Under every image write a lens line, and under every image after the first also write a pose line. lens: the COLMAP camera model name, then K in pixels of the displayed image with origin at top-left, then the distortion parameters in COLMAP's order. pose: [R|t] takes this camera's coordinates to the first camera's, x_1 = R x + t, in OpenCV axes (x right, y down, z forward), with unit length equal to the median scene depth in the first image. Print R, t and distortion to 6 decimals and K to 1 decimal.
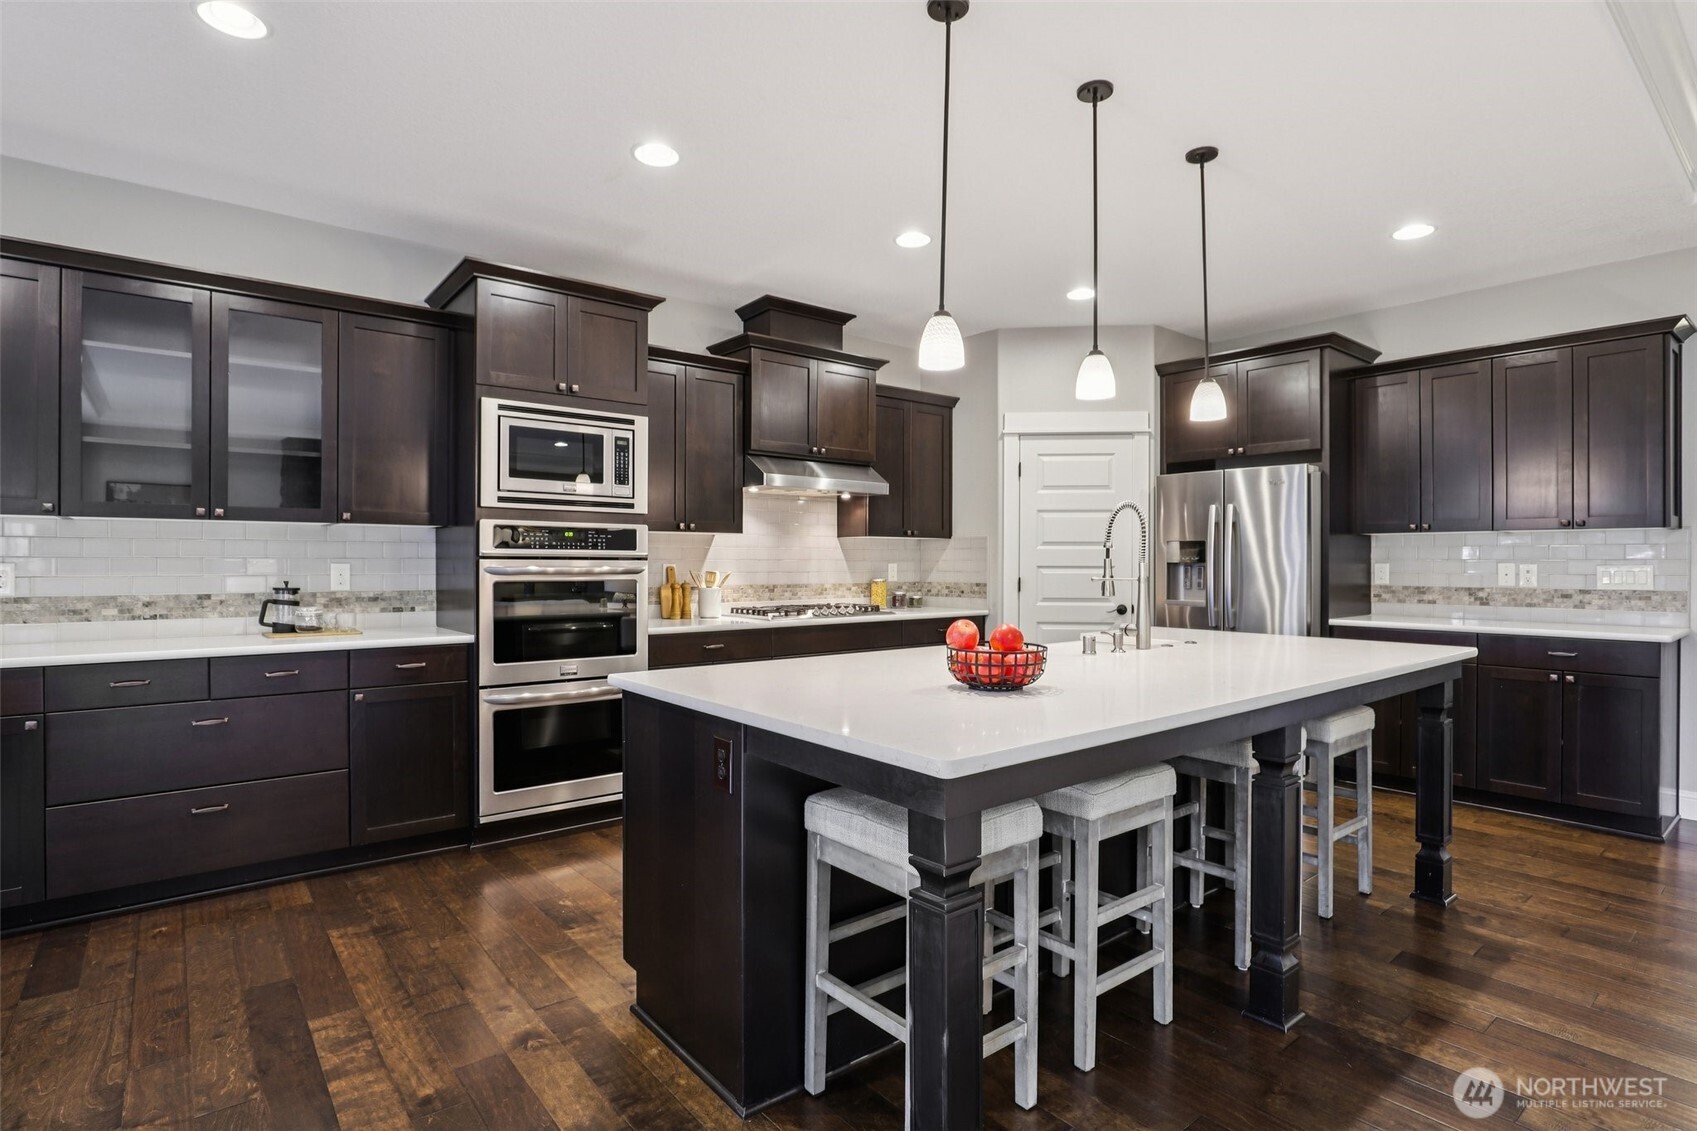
lens RADIAL K [[854.7, 0, 823.6], [0, 854.7, 560.0], [0, 0, 1]] dist [0.018954, 0.000372]
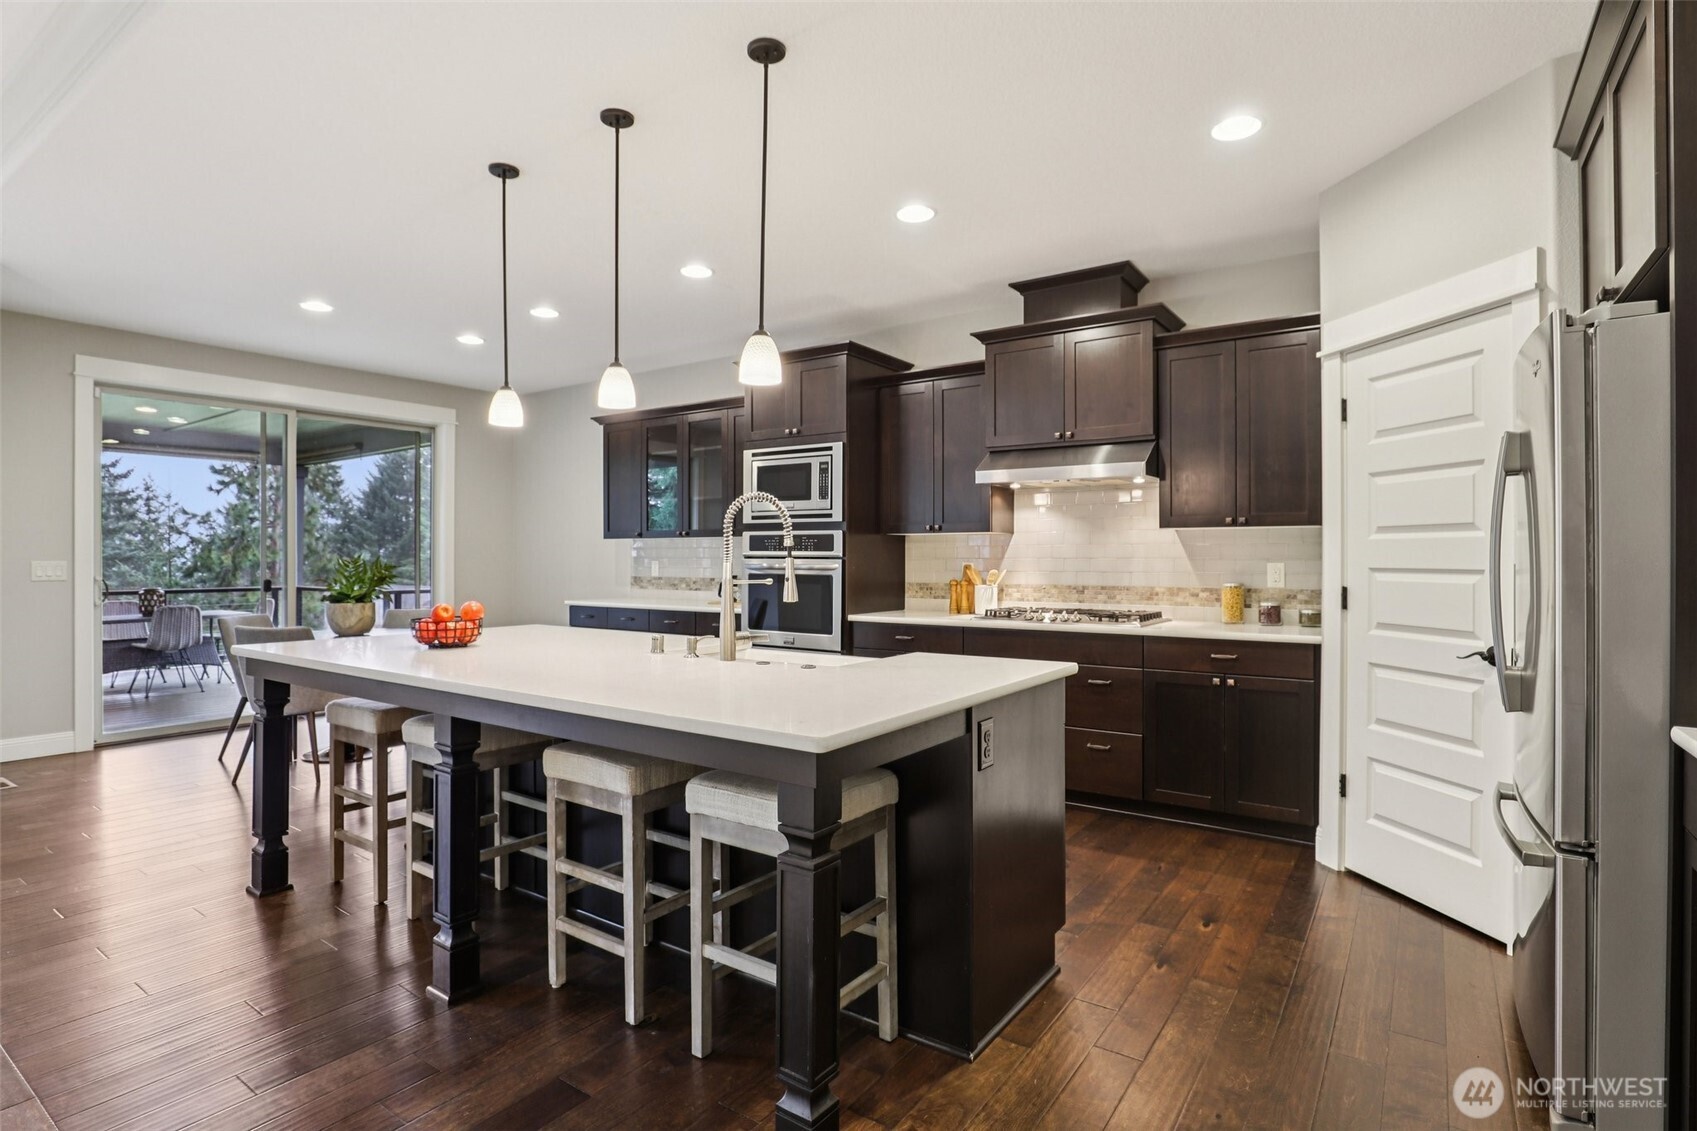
lens RADIAL K [[854.7, 0, 823.6], [0, 854.7, 560.0], [0, 0, 1]] dist [0.018954, 0.000372]
pose [[0.281317, 0.000659, -0.959615, 0.967209], [0.002619, 0.999996, 0.001454, -0.000250], [0.959611, -0.002922, 0.281314, 0.638731]]
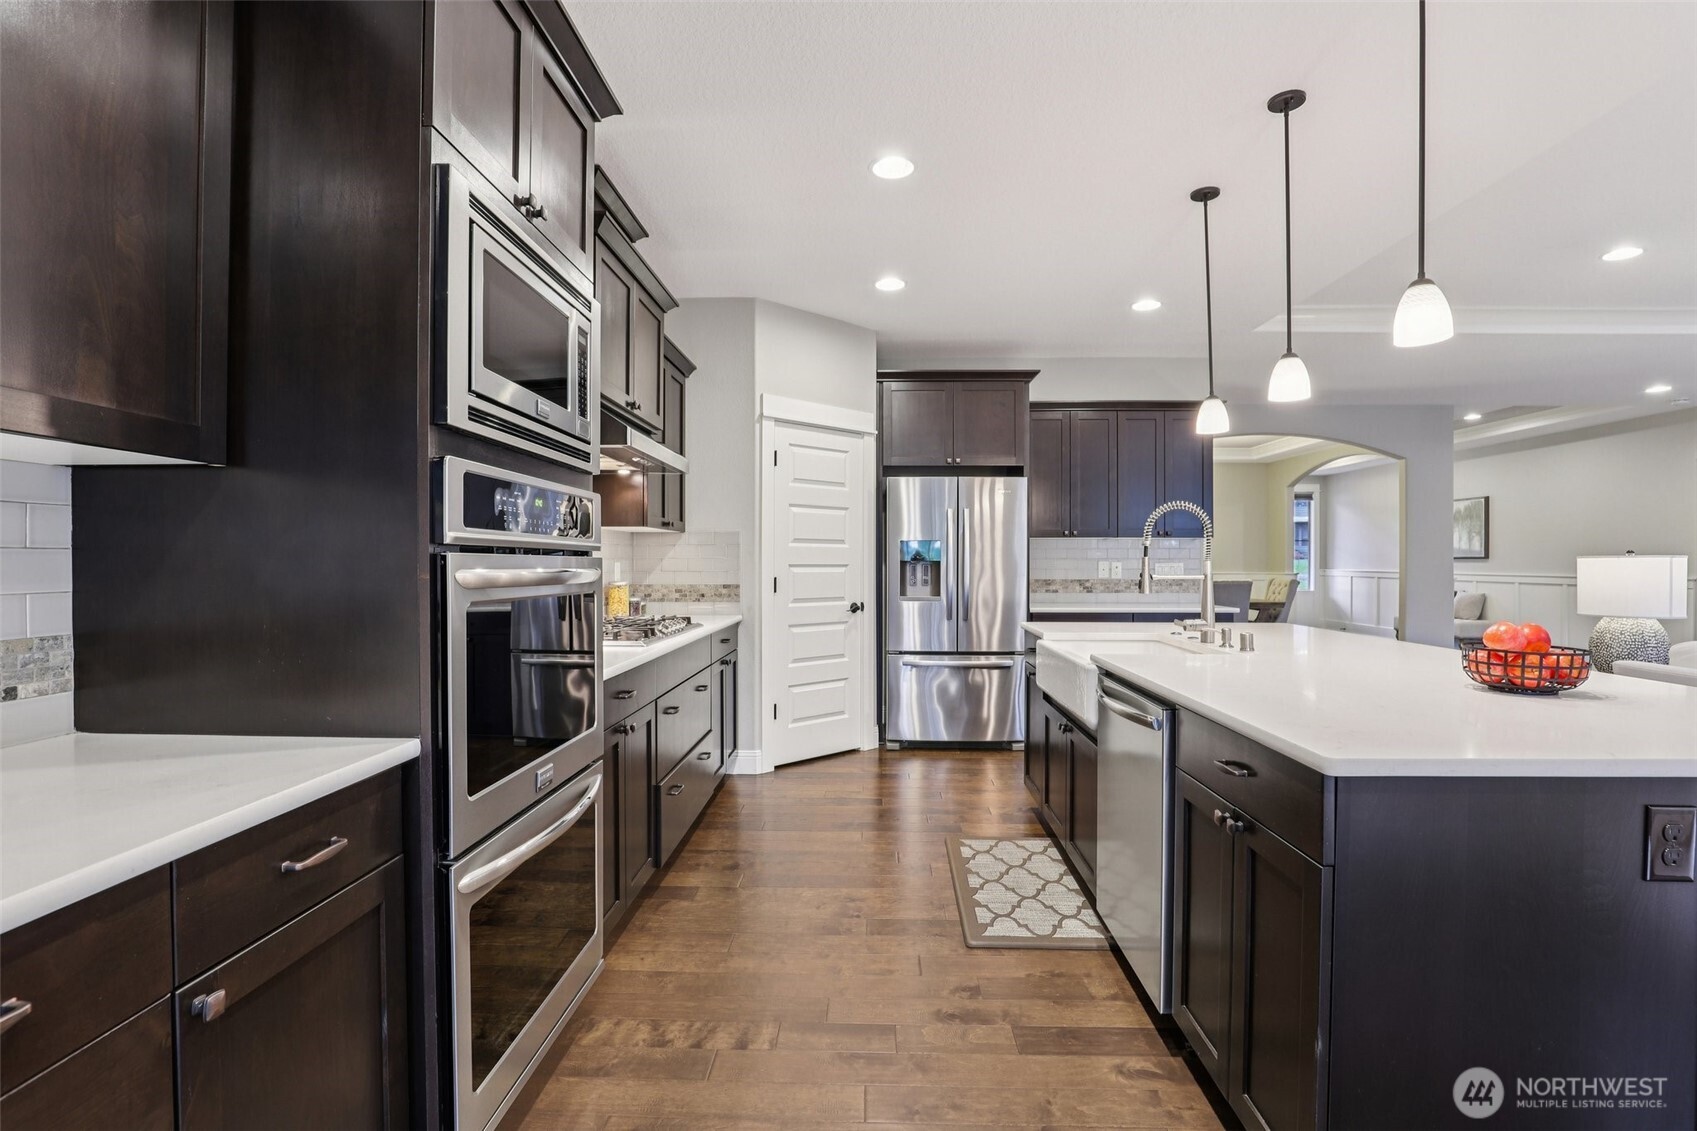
lens RADIAL K [[807.5, 0, 833.5], [0, 807.5, 559.7], [0, 0, 1]] dist [-0.003350, -0.000315]
pose [[0.647951, 0.001506, 0.761680, -0.518560], [-0.003601, 0.999993, 0.001087, 0.000937], [-0.761673, -0.003447, 0.647952, 0.540979]]
